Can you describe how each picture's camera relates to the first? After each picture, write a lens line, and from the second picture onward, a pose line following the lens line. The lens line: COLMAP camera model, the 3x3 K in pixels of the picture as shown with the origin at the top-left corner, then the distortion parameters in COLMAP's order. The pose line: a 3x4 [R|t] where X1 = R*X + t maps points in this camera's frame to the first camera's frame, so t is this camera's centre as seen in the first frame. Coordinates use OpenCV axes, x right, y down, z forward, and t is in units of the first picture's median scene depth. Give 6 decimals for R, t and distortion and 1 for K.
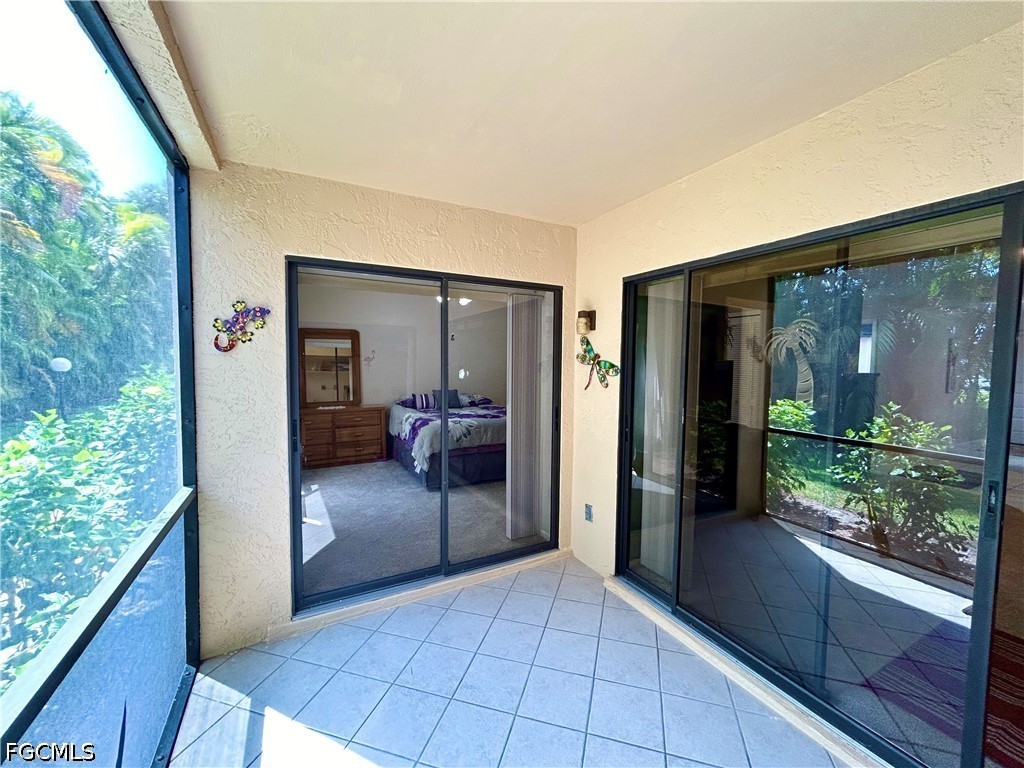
lens RADIAL K [[415.5, 0, 512.0], [0, 415.5, 384.0], [0, 0, 1]] dist [0.000336, 0.000177]
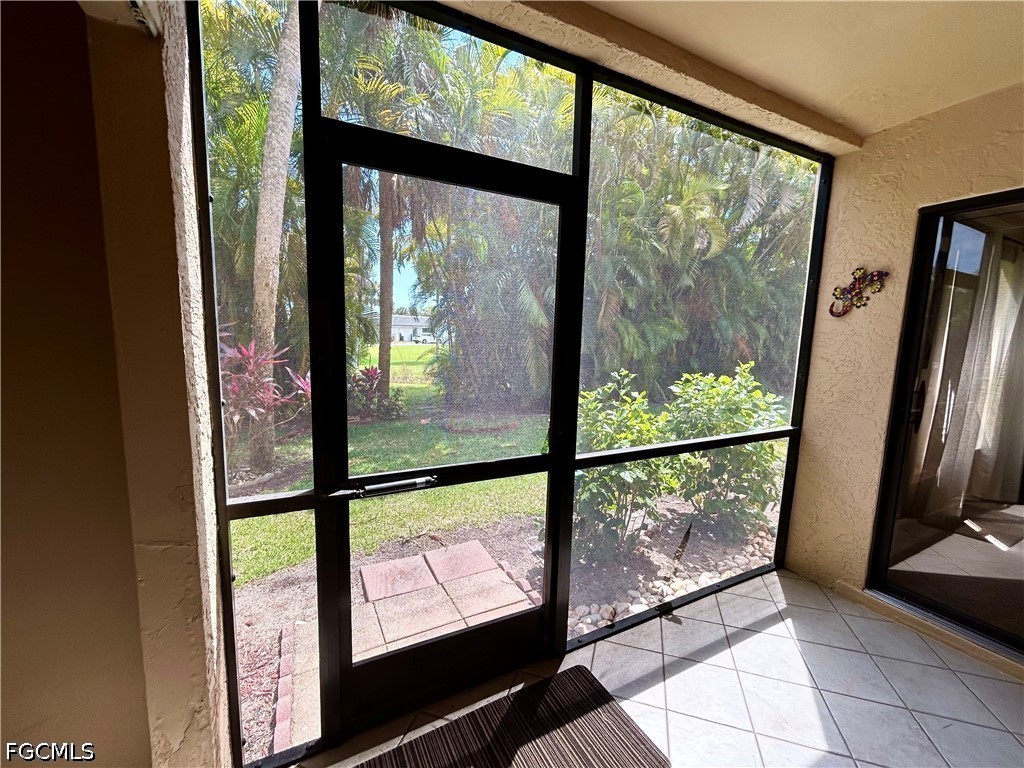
lens RADIAL K [[415.5, 0, 512.0], [0, 415.5, 384.0], [0, 0, 1]] dist [0.000336, 0.000177]
pose [[-0.005249, 0.110754, -0.993834, 0.434325], [-0.081556, 0.990489, 0.110812, 0.047572], [0.996655, 0.081634, 0.003833, 0.137146]]
